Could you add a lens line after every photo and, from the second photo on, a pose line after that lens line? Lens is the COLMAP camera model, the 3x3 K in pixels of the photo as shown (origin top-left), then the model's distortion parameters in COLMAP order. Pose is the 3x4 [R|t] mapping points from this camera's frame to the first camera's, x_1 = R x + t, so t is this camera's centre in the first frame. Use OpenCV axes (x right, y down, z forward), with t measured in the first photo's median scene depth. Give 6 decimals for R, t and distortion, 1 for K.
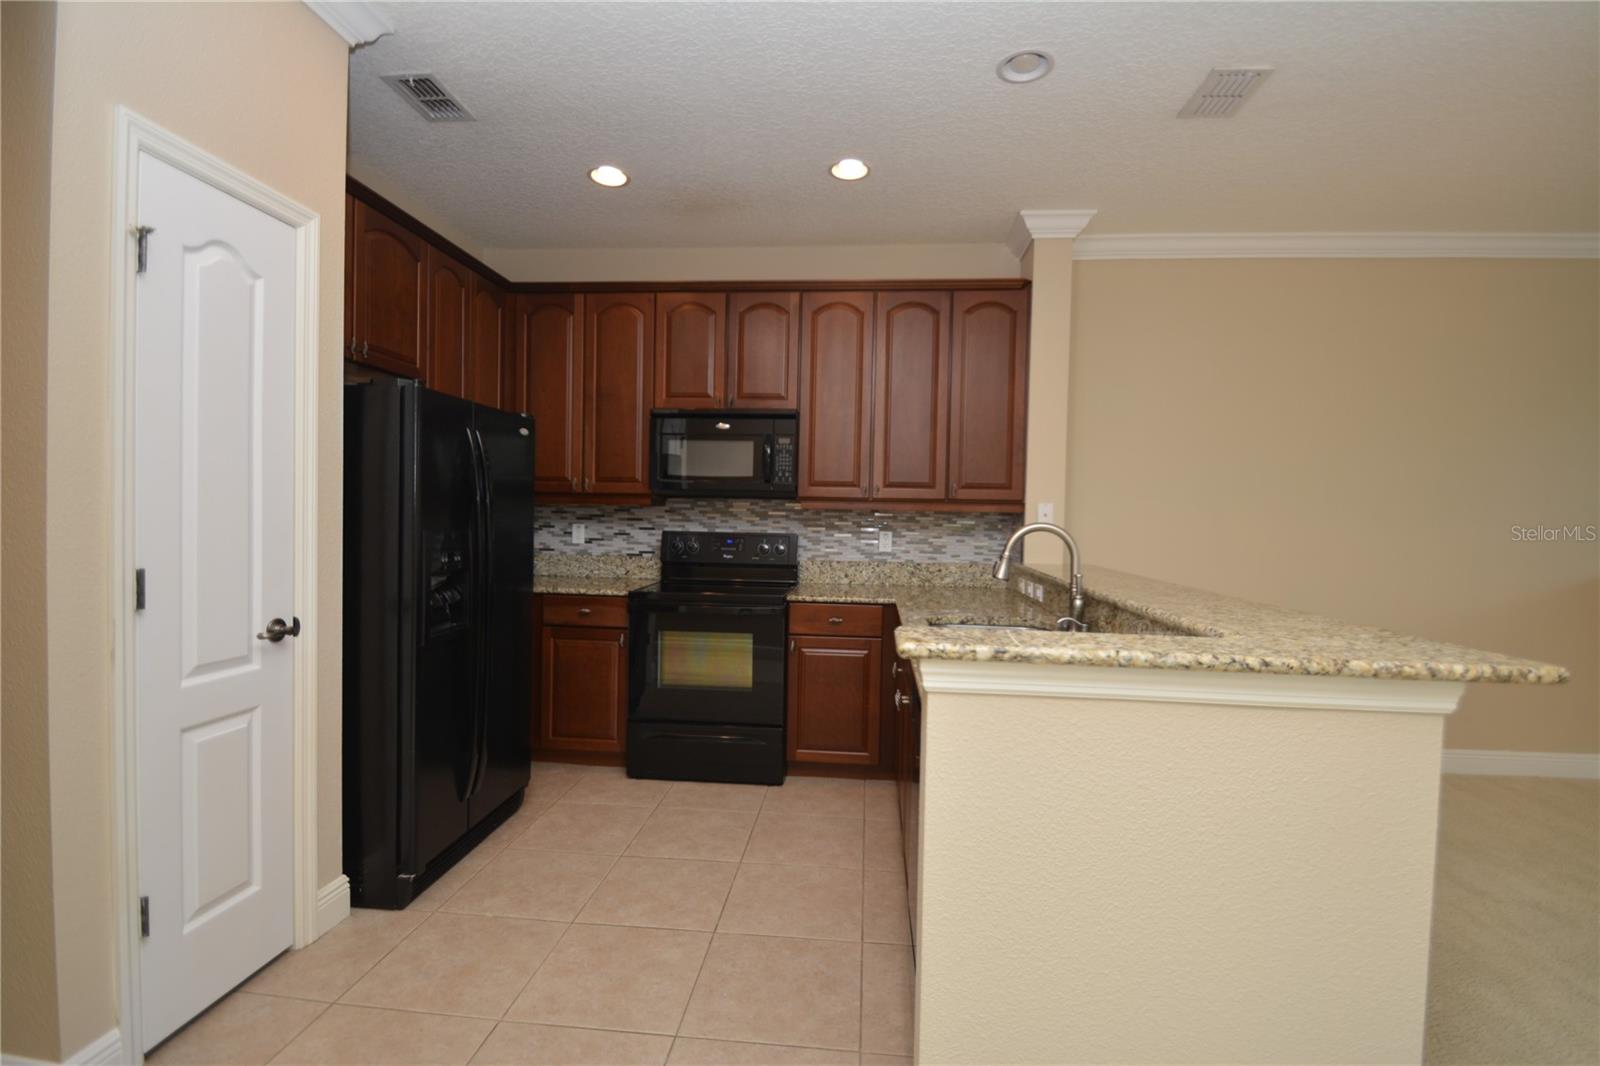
lens RADIAL K [[732.9, 0, 799.9], [0, 732.9, 536.4], [0, 0, 1]] dist [0.003434, -0.009991]
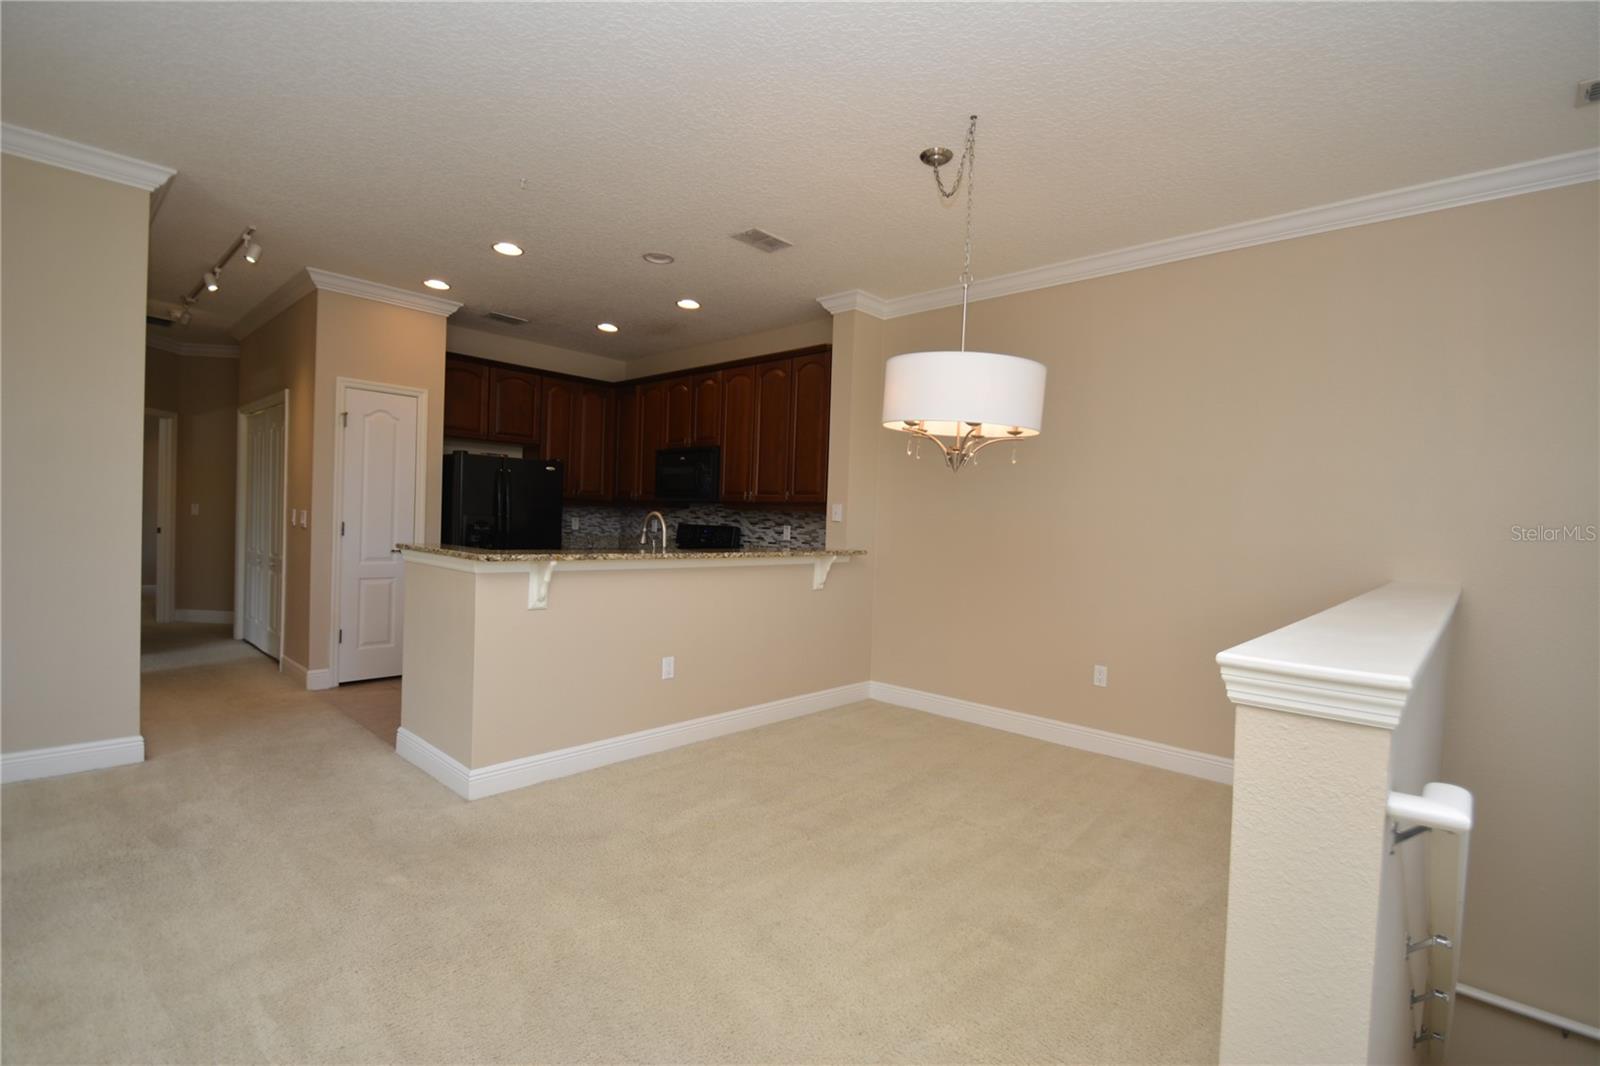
lens RADIAL K [[732.9, 0, 804.0], [0, 732.9, 535.3], [0, 0, 1]] dist [0.003434, -0.009991]
pose [[0.794144, 0.017662, -0.607473, 1.688409], [-0.032892, 0.999362, -0.013944, 0.052592], [0.606839, 0.031054, 0.794218, -0.190171]]
